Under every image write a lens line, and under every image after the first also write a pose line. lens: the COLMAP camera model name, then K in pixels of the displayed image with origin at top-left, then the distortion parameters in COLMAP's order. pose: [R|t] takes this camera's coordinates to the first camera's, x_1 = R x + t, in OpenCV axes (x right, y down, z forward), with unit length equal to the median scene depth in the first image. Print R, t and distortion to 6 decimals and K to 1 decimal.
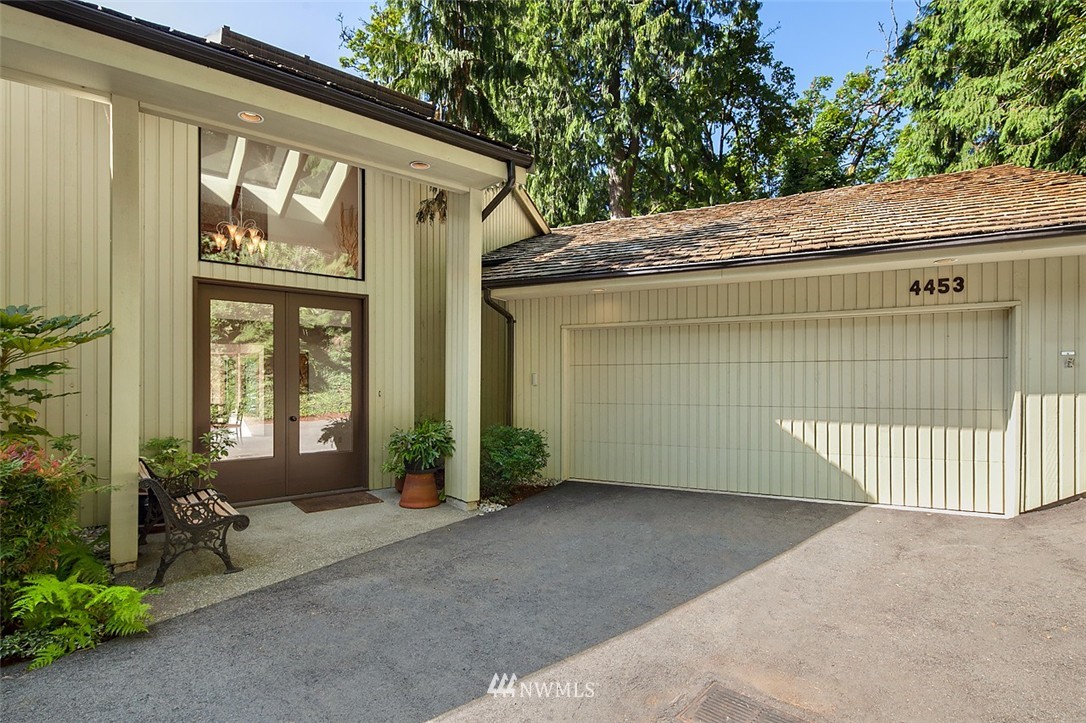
lens RADIAL K [[543.1, 0, 543.3], [0, 543.1, 395.6], [0, 0, 1]] dist [-0.002996, -0.000854]
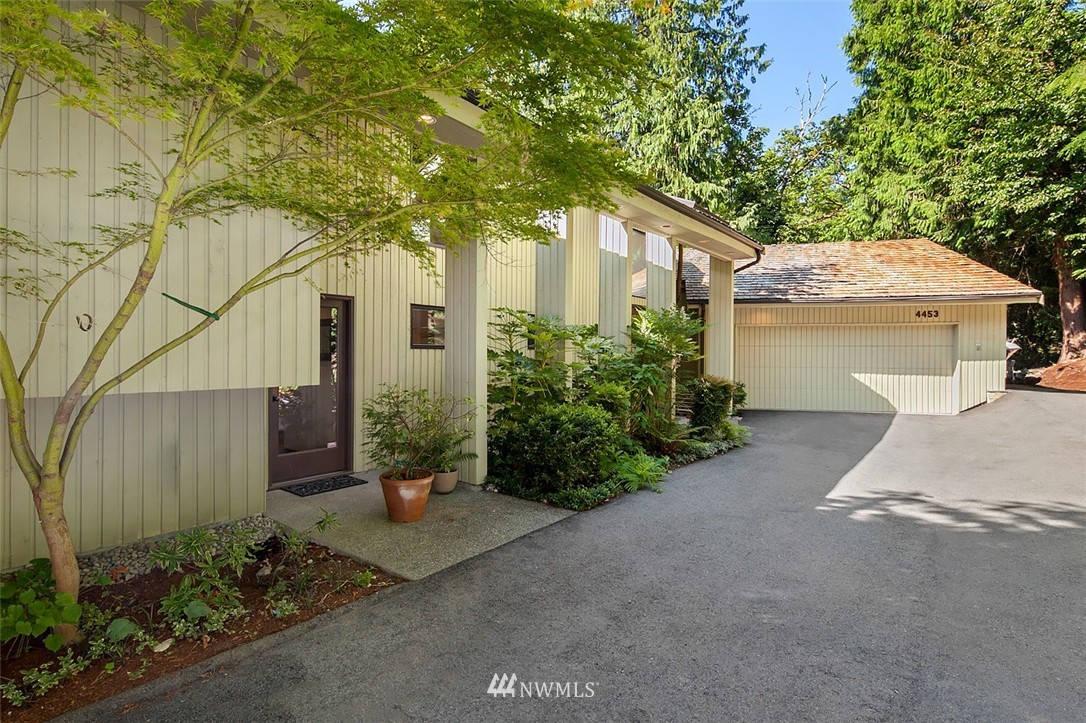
lens RADIAL K [[532.6, 0, 543.0], [0, 532.6, 361.5], [0, 0, 1]] dist [0.000199, -0.000208]
pose [[0.977726, 0.001578, 0.209879, -1.189776], [-0.002073, 0.999996, 0.002138, -0.004256], [-0.209875, -0.002526, 0.977725, -0.761710]]
